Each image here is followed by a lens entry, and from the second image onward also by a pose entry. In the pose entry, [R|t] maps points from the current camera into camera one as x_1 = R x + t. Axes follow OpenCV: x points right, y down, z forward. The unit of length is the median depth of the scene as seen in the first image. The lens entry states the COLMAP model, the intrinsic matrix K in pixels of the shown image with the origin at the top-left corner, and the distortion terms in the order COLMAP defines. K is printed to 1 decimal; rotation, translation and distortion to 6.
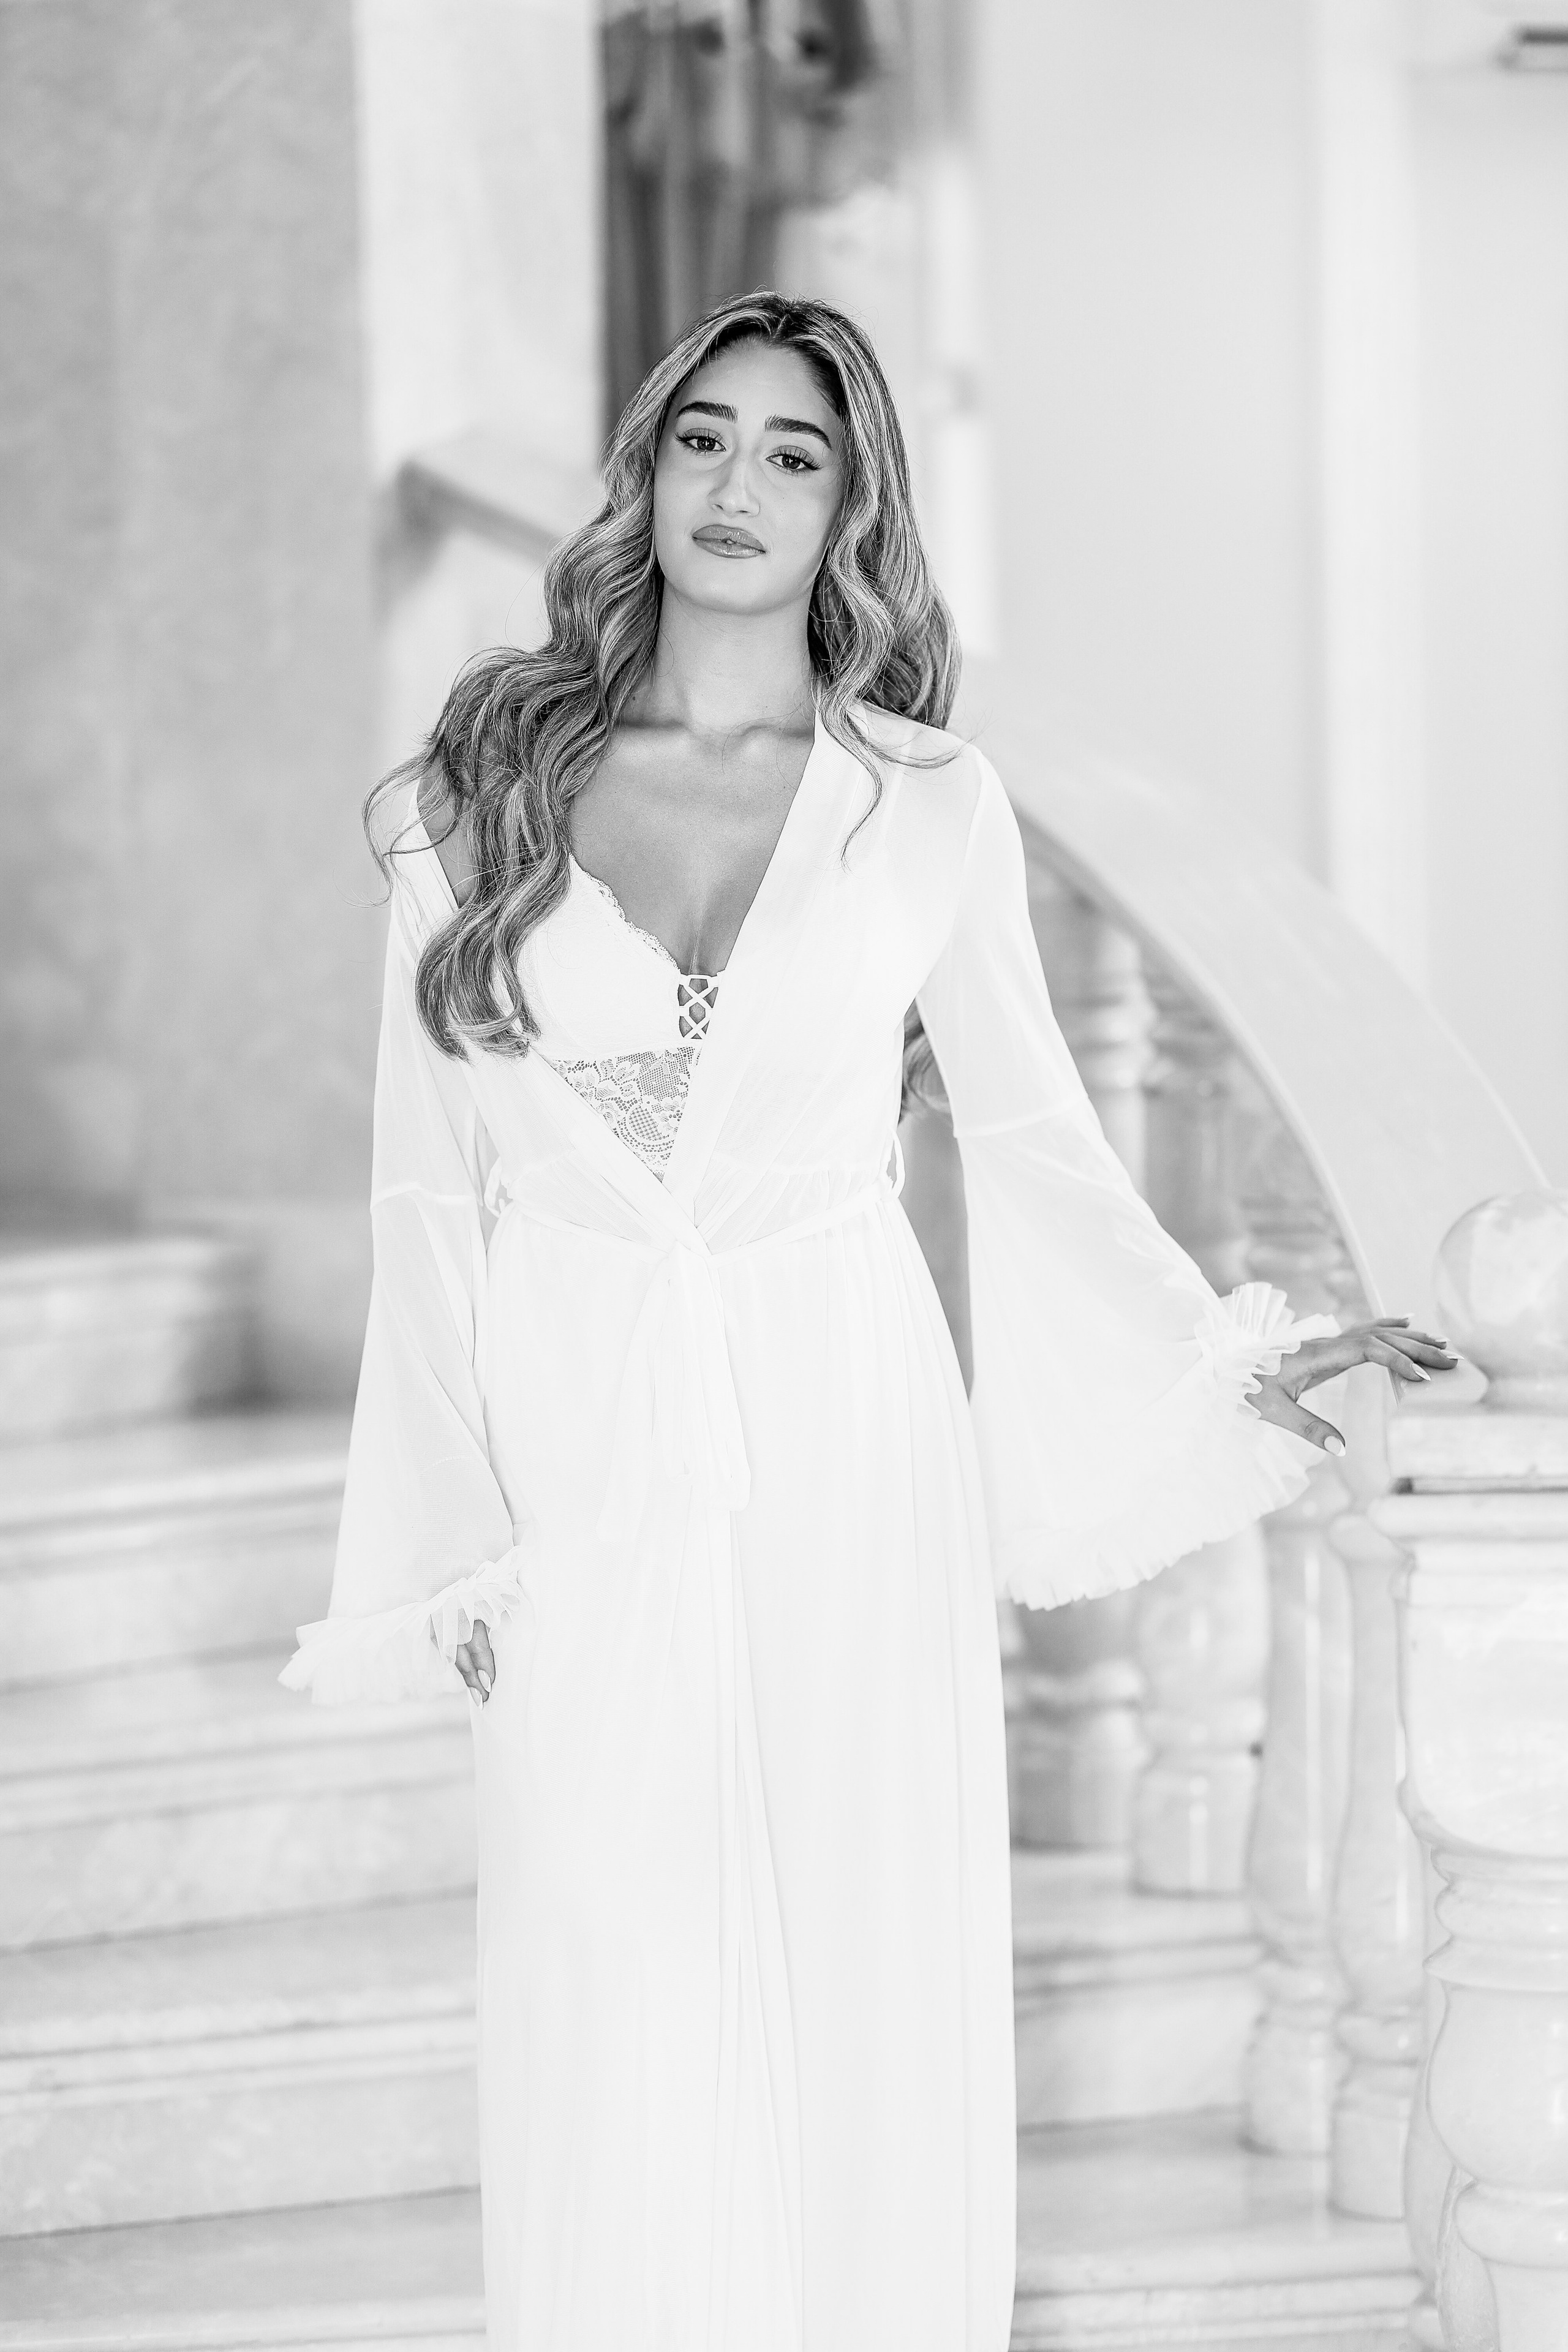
lens RADIAL K [[5739.9, 0, 784.0], [0, 5739.9, 1176.0], [0, 0, 1]] dist [0.024178, -0.229401]
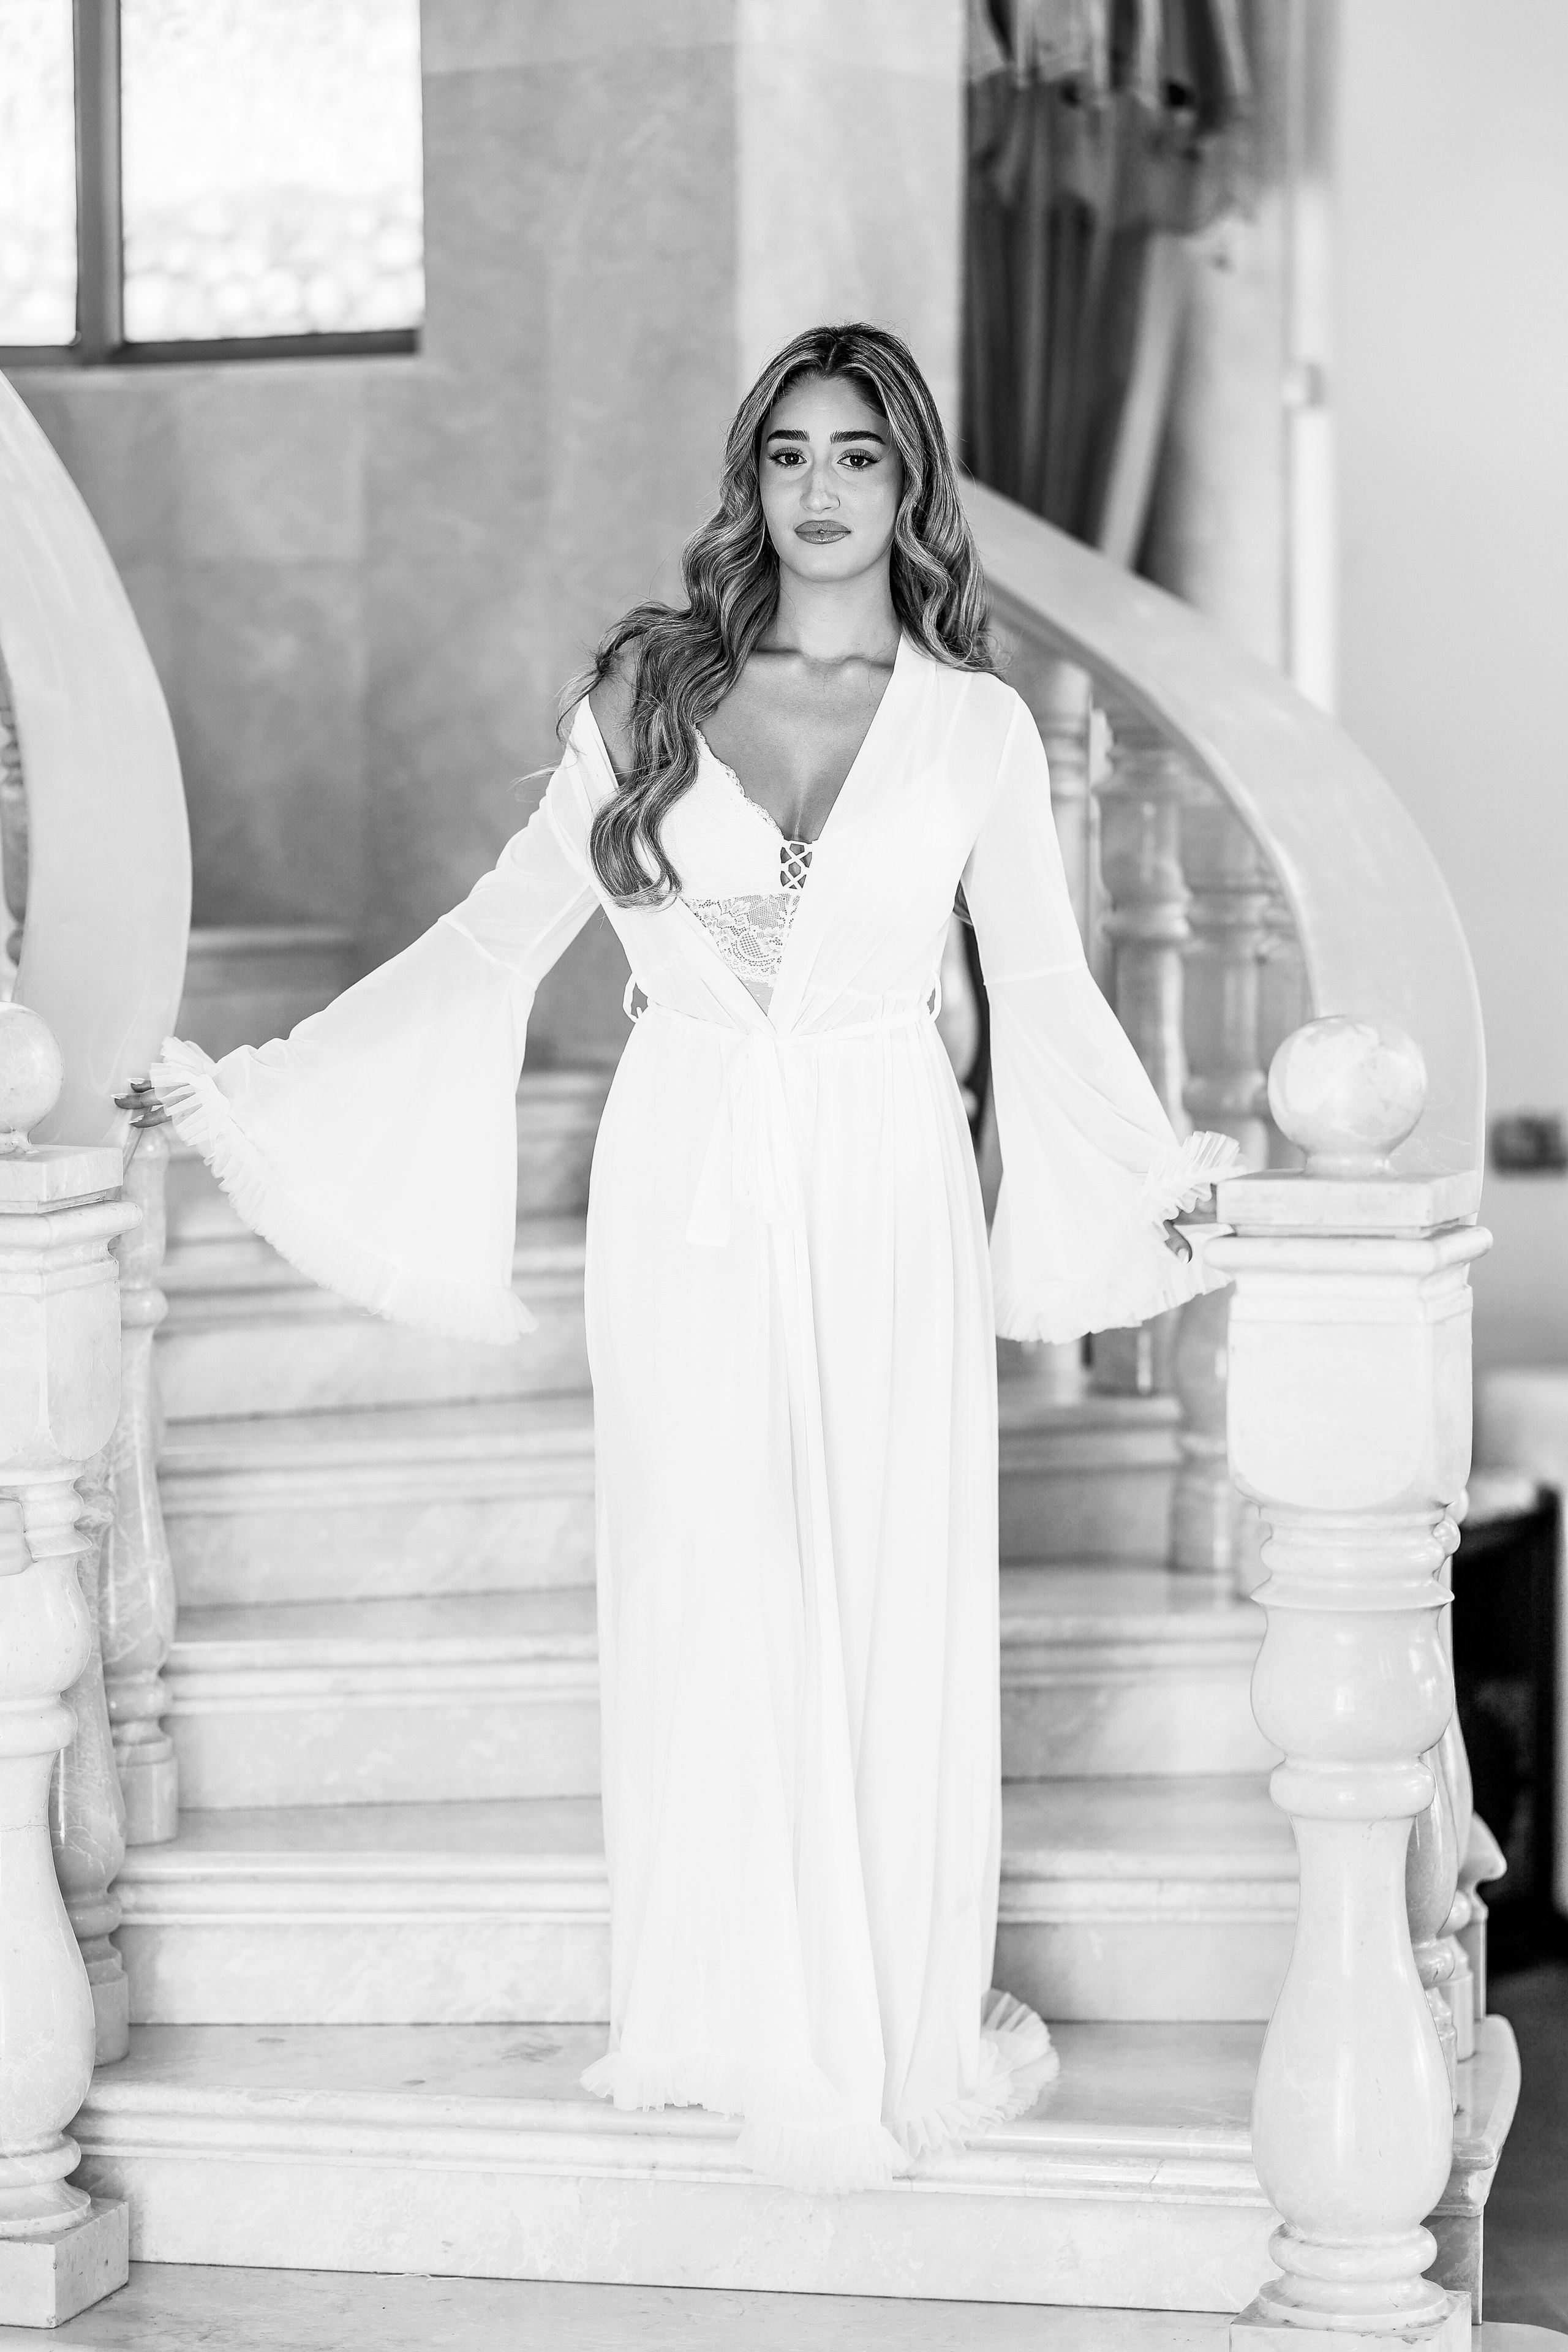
lens RADIAL K [[5714.9, 0, 827.6], [0, 5714.9, 1176.6], [0, 0, 1]] dist [0.044358, 0.032254]
pose [[0.988464, 0.031045, -0.148242, 0.169912], [-0.029742, 0.999497, 0.011002, 0.023409], [0.148509, -0.006466, 0.988890, -0.271080]]
